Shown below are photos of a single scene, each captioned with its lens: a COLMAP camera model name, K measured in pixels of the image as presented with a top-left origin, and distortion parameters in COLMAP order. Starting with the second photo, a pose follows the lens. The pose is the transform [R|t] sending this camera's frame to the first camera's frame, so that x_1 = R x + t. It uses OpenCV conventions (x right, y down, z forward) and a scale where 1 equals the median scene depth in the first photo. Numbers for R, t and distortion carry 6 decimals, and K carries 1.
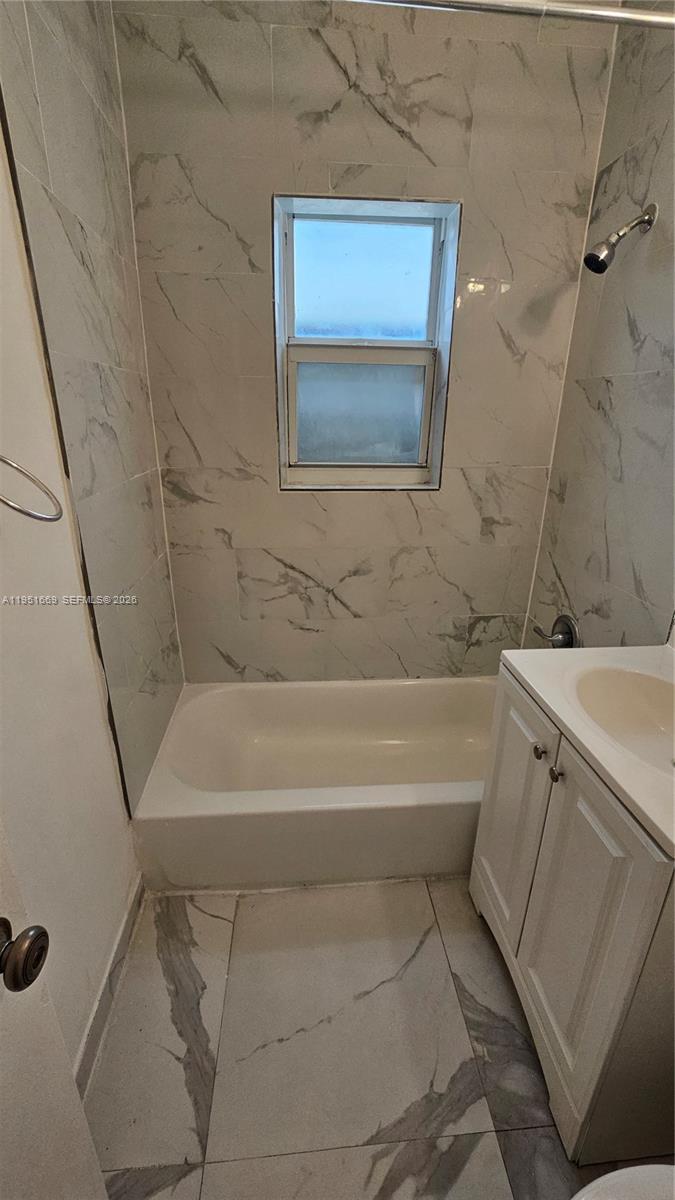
lens RADIAL K [[490.0, 0, 336.3], [0, 490.0, 596.0], [0, 0, 1]] dist [0.001675, 0.000055]
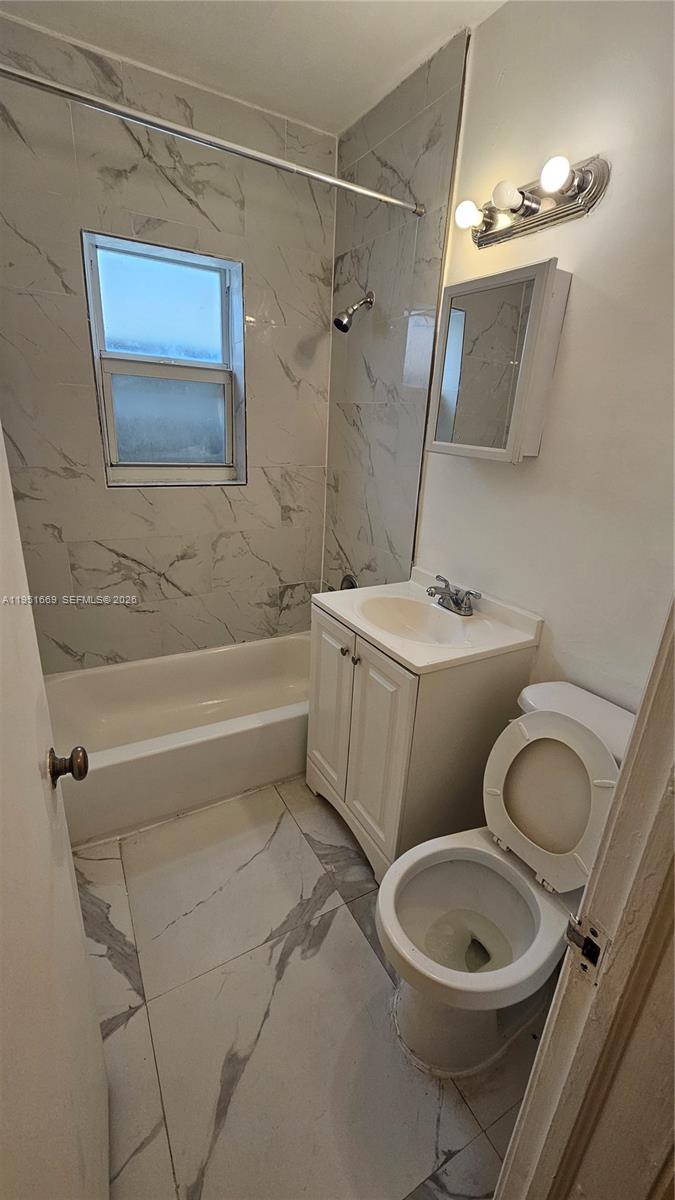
lens RADIAL K [[490.0, 0, 336.3], [0, 490.0, 596.0], [0, 0, 1]] dist [0.001675, 0.000055]
pose [[0.906874, -0.108439, 0.407211, -0.133506], [0.109563, 0.993766, 0.020636, 0.070545], [-0.406910, 0.025901, 0.913101, -0.245700]]
